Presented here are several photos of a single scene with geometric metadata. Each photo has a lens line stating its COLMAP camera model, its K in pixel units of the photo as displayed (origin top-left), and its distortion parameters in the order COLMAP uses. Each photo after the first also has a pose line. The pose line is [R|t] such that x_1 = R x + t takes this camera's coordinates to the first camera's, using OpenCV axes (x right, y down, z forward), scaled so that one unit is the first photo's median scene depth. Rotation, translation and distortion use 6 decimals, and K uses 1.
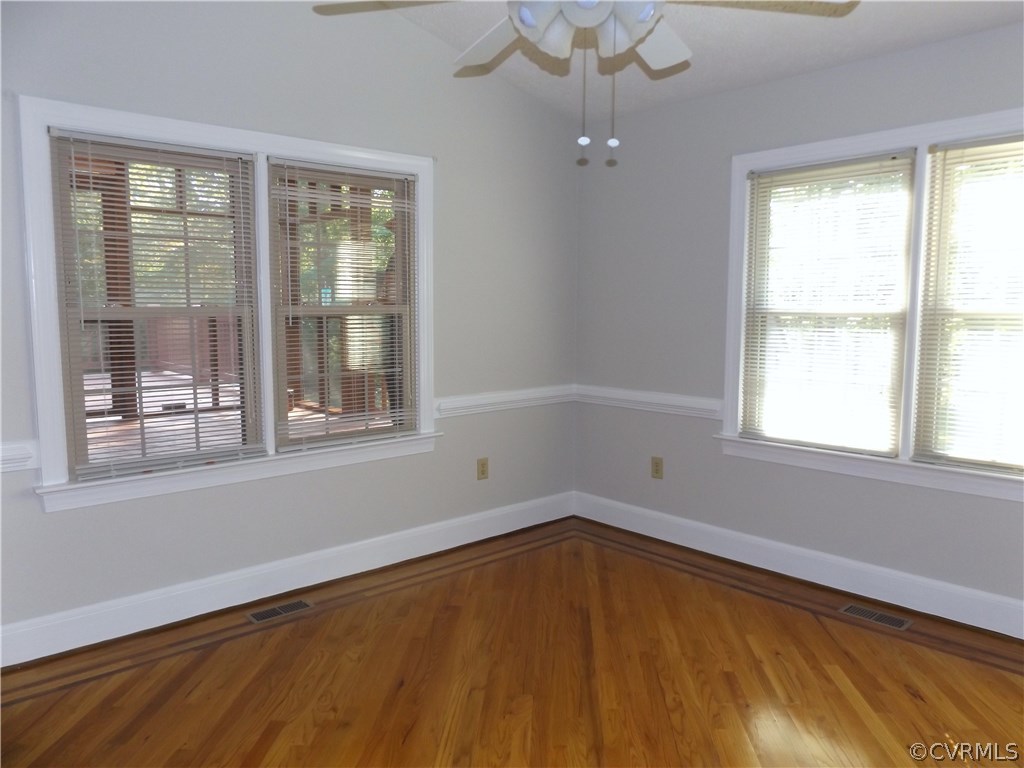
lens RADIAL K [[754.6, 0, 507.9], [0, 754.6, 384.7], [0, 0, 1]] dist [-0.007979, 0.000547]
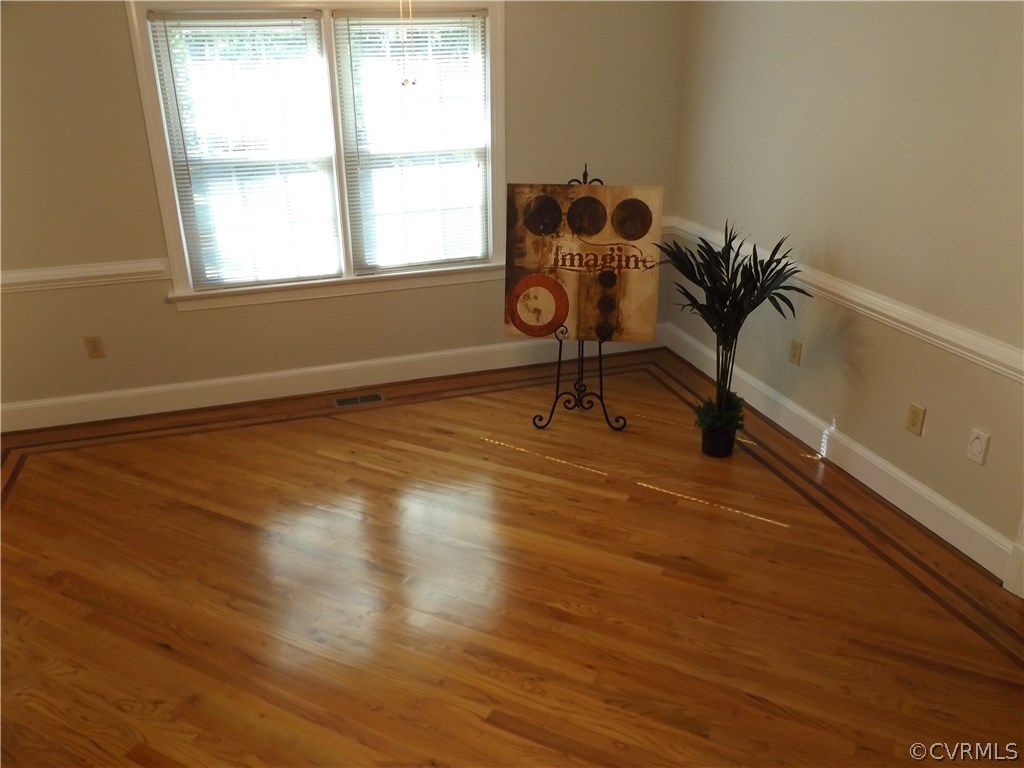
lens RADIAL K [[814.3, 0, 512.6], [0, 814.3, 380.0], [0, 0, 1]] dist [-0.002343, -0.009005]
pose [[0.410309, -0.345243, 0.844070, -0.555033], [0.110782, 0.937584, 0.329640, -0.151213], [-0.905193, -0.041746, 0.422947, 0.167162]]
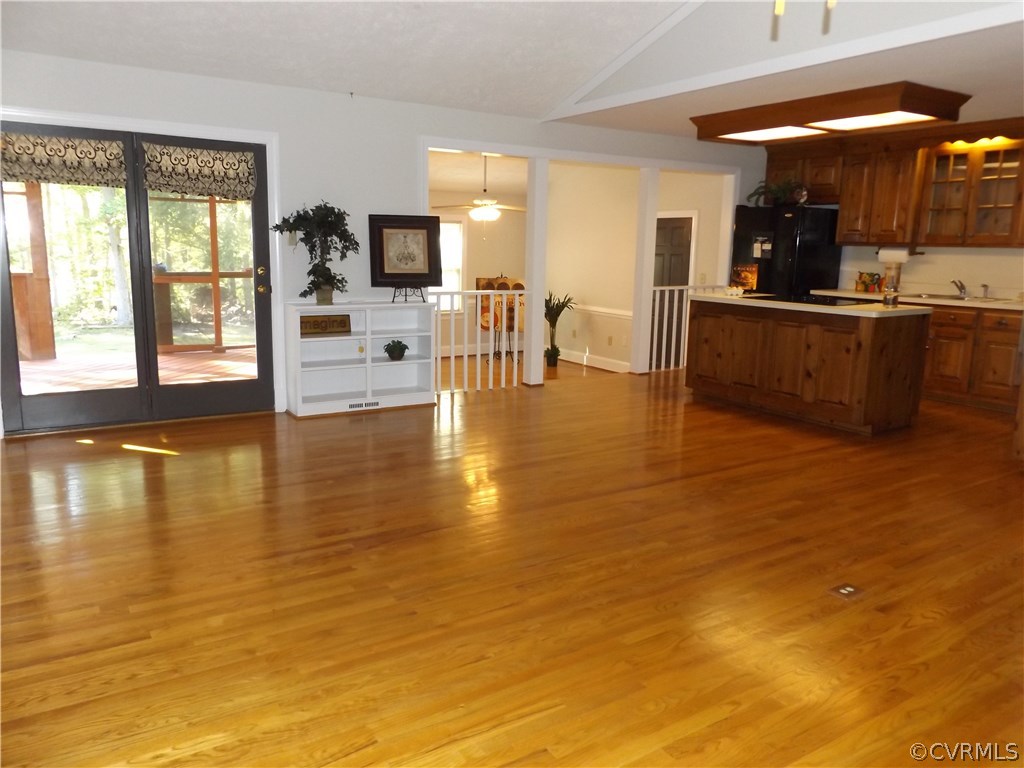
lens RADIAL K [[754.6, 0, 502.8], [0, 754.6, 383.5], [0, 0, 1]] dist [-0.007979, 0.000547]
pose [[0.152051, -0.170701, 0.973520, -2.668871], [0.085449, 0.983555, 0.159115, -0.088128], [-0.984672, 0.058992, 0.164137, 0.074138]]
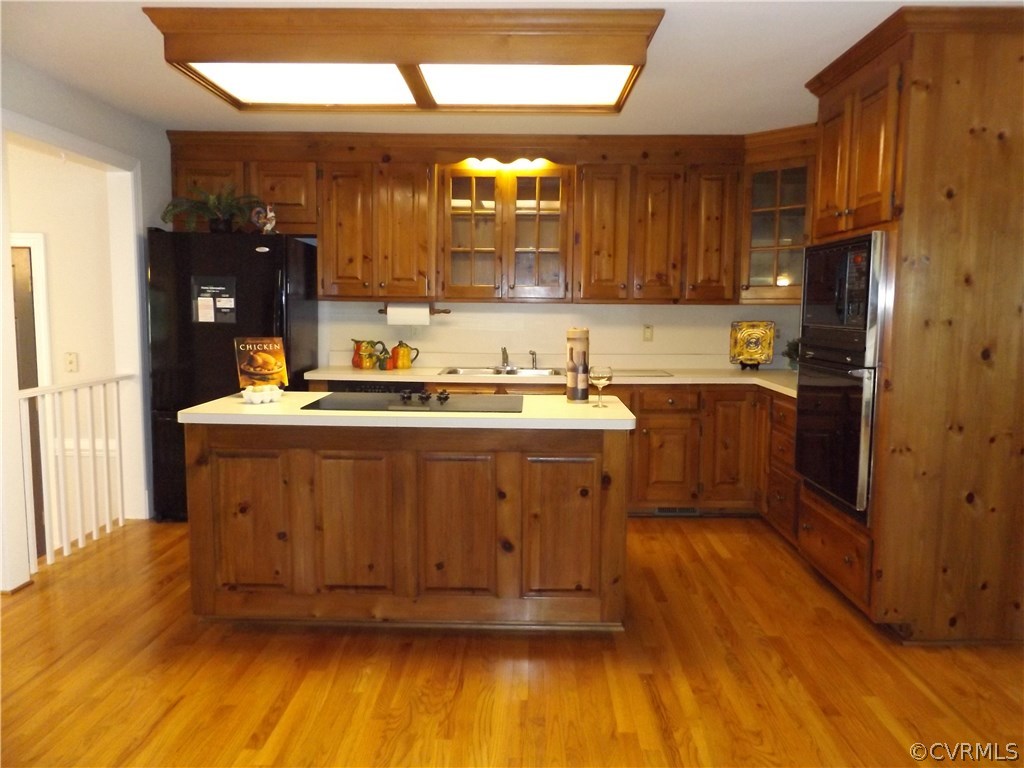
lens RADIAL K [[754.6, 0, 506.4], [0, 754.6, 394.6], [0, 0, 1]] dist [-0.007979, 0.000547]
pose [[-0.742171, -0.077003, 0.665772, -1.474276], [0.063646, 0.980791, 0.184386, -0.118498], [-0.667182, 0.179220, -0.723014, 0.285400]]
